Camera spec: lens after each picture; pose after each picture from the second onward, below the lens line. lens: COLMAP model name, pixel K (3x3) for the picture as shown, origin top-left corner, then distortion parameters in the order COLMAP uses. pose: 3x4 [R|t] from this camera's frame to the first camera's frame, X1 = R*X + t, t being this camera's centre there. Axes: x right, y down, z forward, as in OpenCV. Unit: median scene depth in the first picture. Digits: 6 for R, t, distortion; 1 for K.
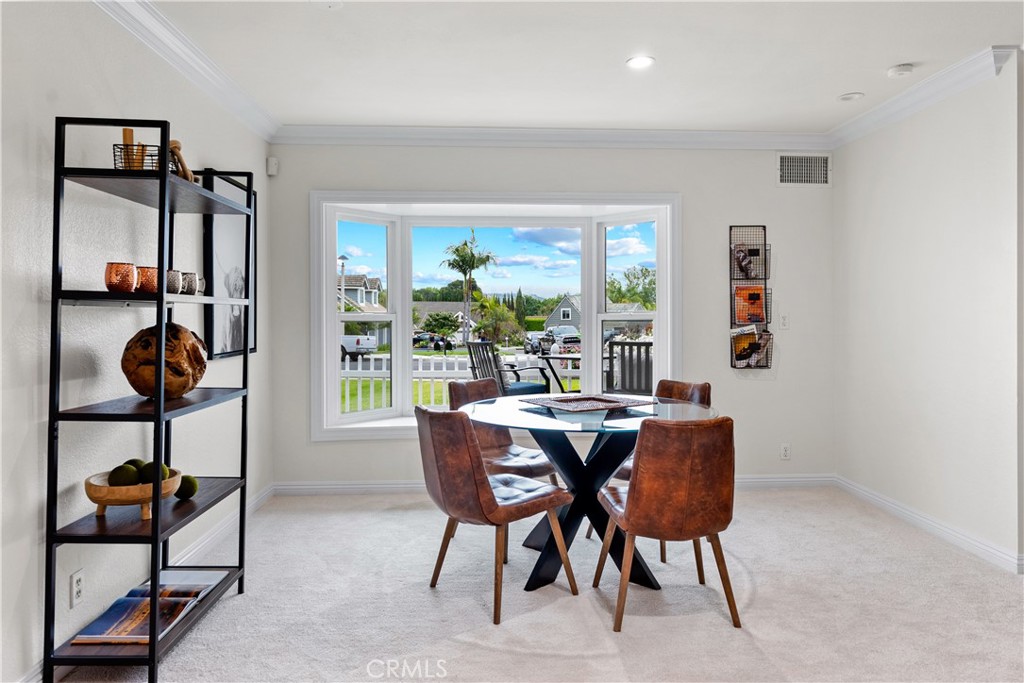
lens RADIAL K [[658.7, 0, 513.1], [0, 658.7, 318.7], [0, 0, 1]] dist [-0.004534, -0.000262]
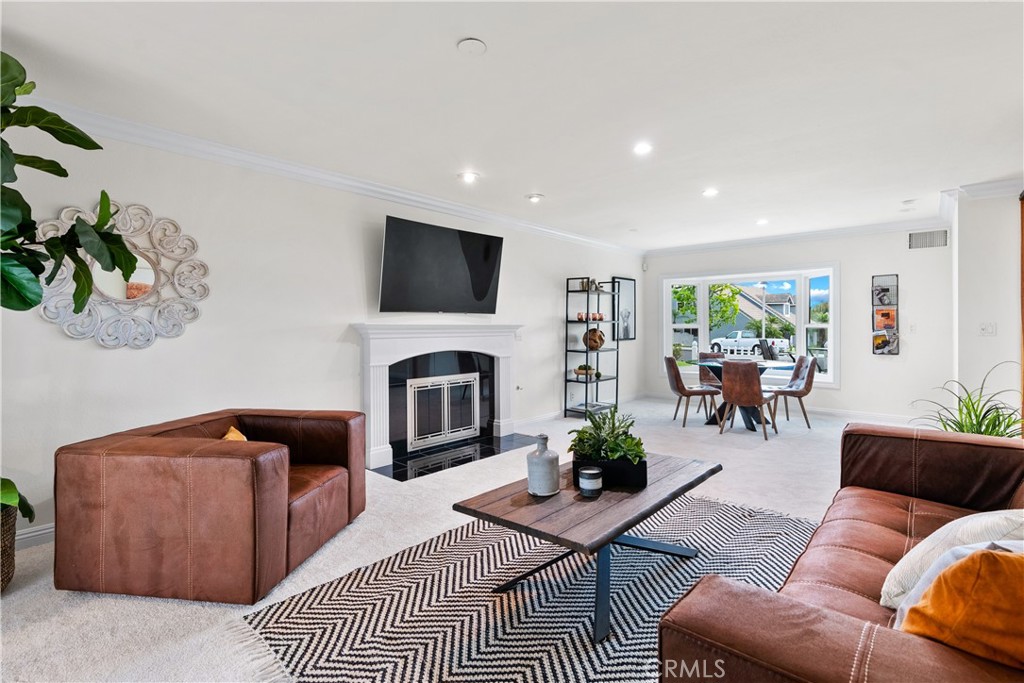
lens RADIAL K [[475.1, 0, 509.0], [0, 475.1, 321.0], [0, 0, 1]] dist [-0.002599, 0.000414]
pose [[0.696949, -0.009835, -0.717054, 0.603956], [0.002280, 0.999931, -0.011499, -0.003522], [0.717117, 0.006379, 0.696923, -0.679587]]
